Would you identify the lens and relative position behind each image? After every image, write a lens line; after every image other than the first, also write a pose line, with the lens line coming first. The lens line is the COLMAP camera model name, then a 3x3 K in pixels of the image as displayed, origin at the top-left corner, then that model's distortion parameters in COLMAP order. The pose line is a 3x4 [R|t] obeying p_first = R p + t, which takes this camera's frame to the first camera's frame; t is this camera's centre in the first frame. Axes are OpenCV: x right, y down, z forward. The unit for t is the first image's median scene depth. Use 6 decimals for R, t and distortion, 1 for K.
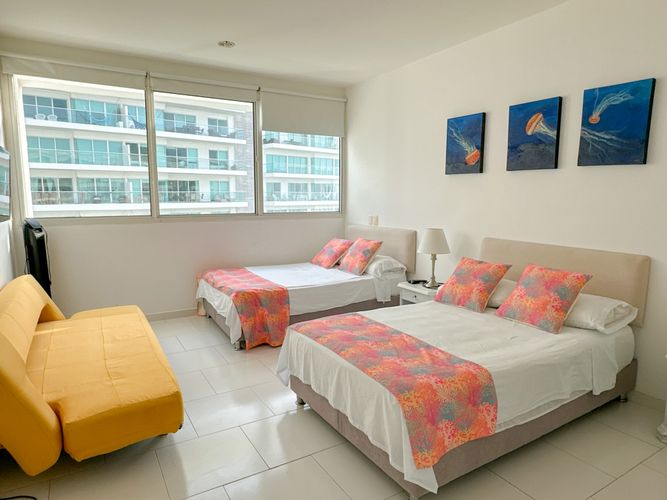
lens RADIAL K [[405.2, 0, 330.2], [0, 405.2, 249.2], [0, 0, 1]] dist [-0.014139, -0.001153]
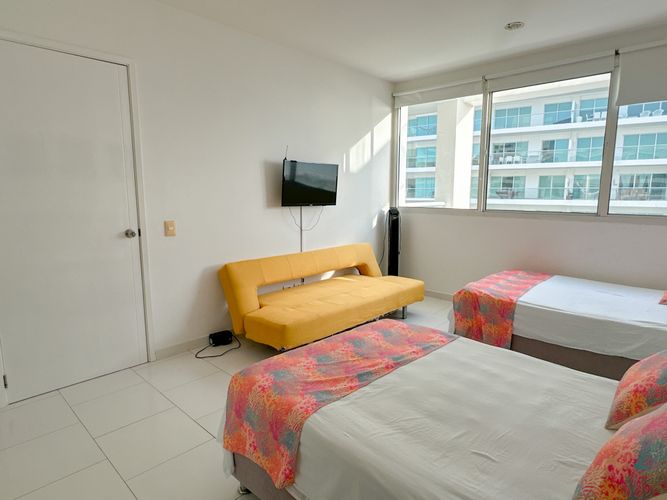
lens RADIAL K [[399.9, 0, 363.6], [0, 399.9, 254.1], [0, 0, 1]] dist [-0.020516, -0.002501]
pose [[0.292861, 0.143330, -0.945351, 0.493096], [-0.120932, 0.986313, 0.112077, -0.047854], [0.948477, 0.081500, 0.306186, 0.381969]]
